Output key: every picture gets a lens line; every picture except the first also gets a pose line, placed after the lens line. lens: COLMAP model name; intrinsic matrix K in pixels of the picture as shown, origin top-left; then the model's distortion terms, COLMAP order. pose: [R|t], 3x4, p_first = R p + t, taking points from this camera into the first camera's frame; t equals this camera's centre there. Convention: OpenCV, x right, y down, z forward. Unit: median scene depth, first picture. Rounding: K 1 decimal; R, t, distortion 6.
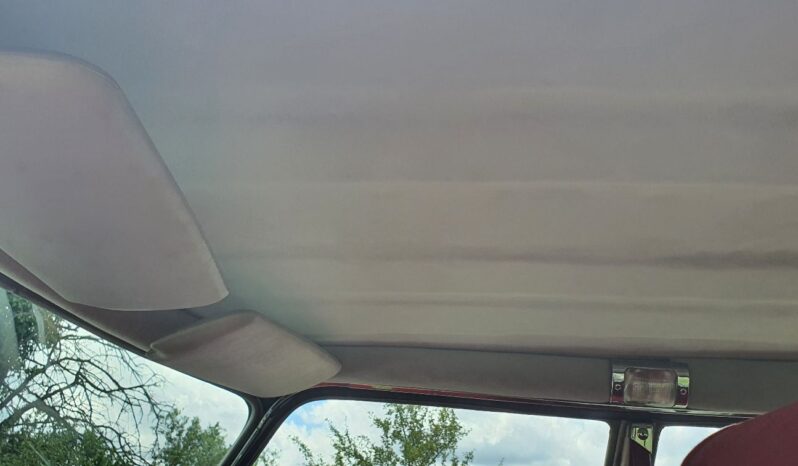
lens RADIAL K [[737.7, 0, 396.4], [0, 737.7, 237.9], [0, 0, 1]] dist [0.093118, -0.187832]
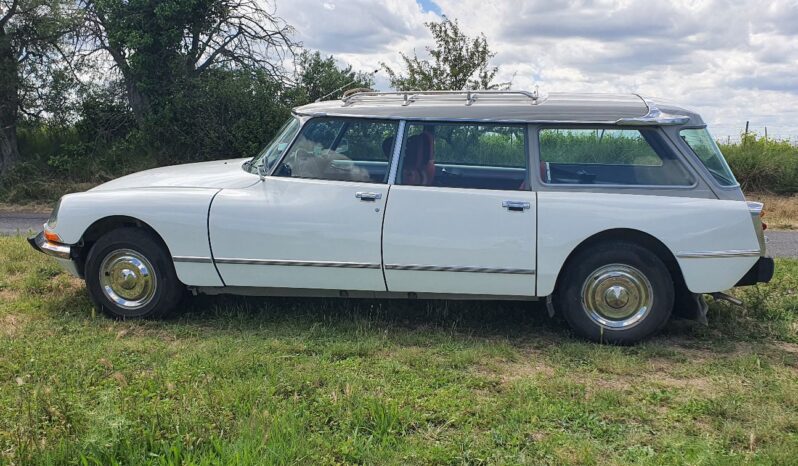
lens RADIAL K [[737.7, 0, 396.4], [0, 737.7, 237.9], [0, 0, 1]] dist [0.093118, -0.187832]
pose [[0.988581, -0.011133, -0.150279, 0.125394], [0.086490, 0.858568, 0.505352, -0.202679], [0.123399, -0.512579, 0.849726, -0.510124]]
